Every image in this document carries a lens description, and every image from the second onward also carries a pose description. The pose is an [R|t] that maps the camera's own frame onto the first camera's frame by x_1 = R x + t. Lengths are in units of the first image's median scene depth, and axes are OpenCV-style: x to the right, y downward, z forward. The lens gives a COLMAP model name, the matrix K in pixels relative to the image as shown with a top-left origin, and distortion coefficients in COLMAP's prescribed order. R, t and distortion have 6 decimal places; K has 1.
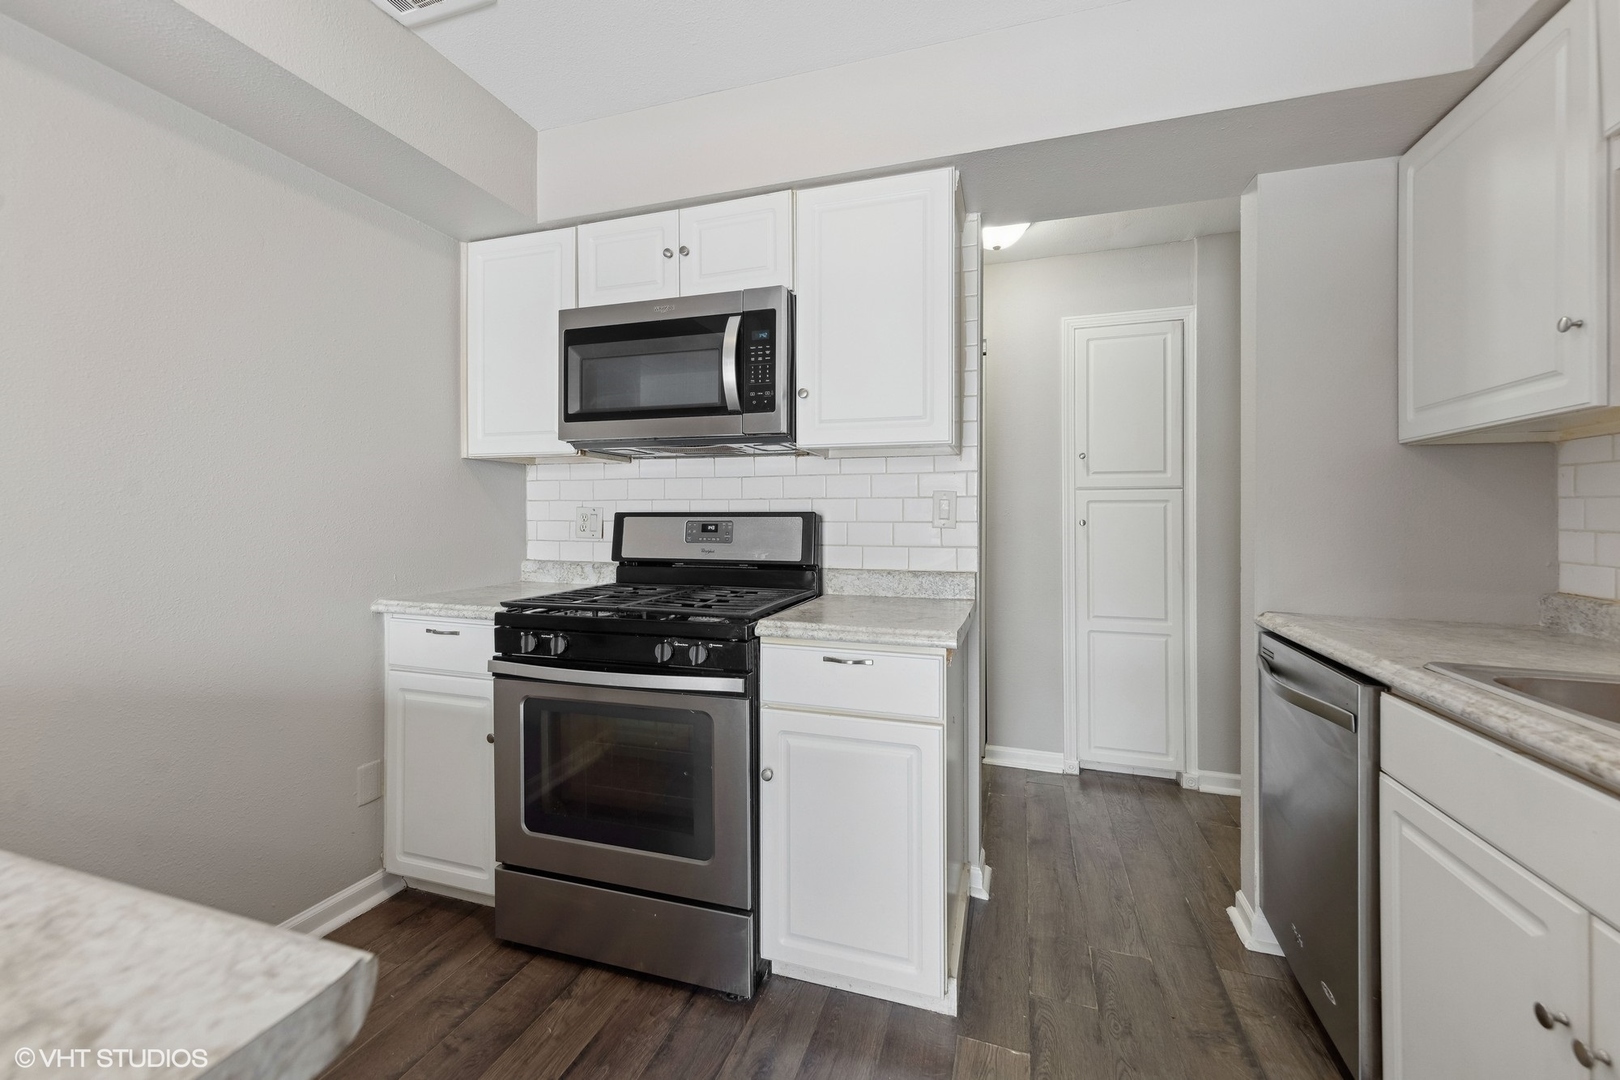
lens RADIAL K [[660.5, 0, 804.6], [0, 660.5, 511.2], [0, 0, 1]] dist [0.007371, 0.000151]
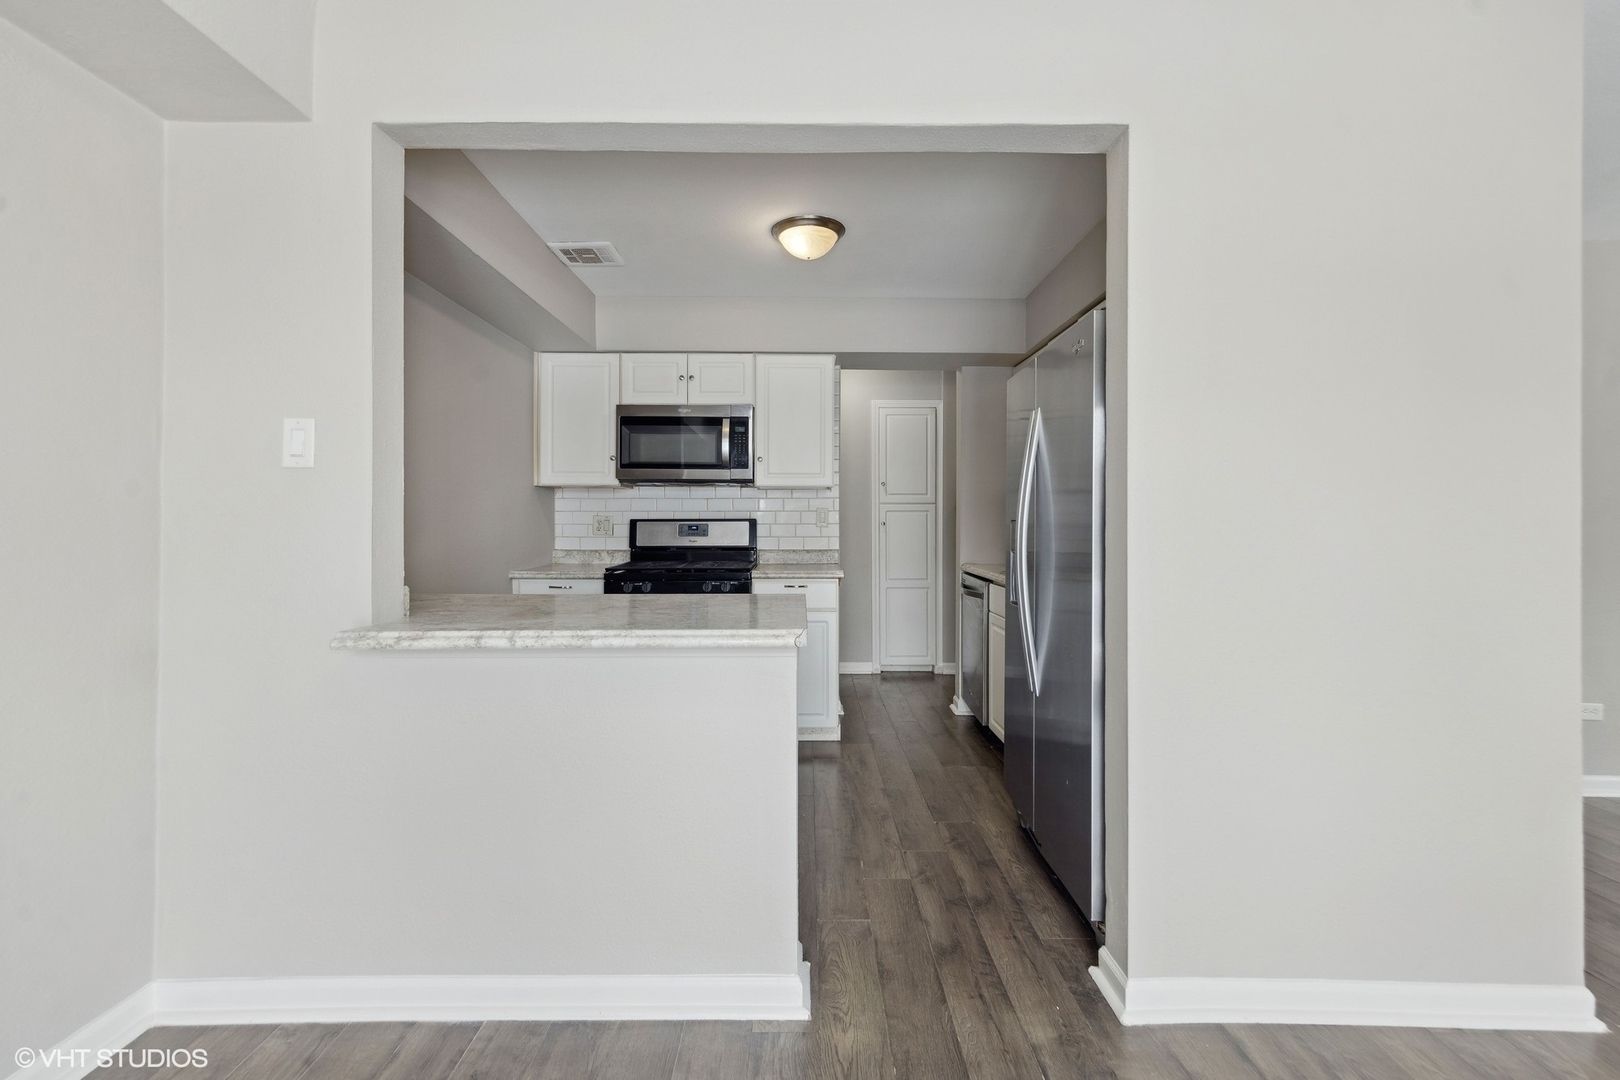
lens RADIAL K [[674.0, 0, 808.1], [0, 674.0, 532.1], [0, 0, 1]] dist [-0.010611, 0.000054]
pose [[0.951234, -0.009061, 0.308337, -0.424704], [0.000217, 0.999588, 0.028706, -0.015718], [-0.308470, -0.027239, 0.950844, -0.836720]]
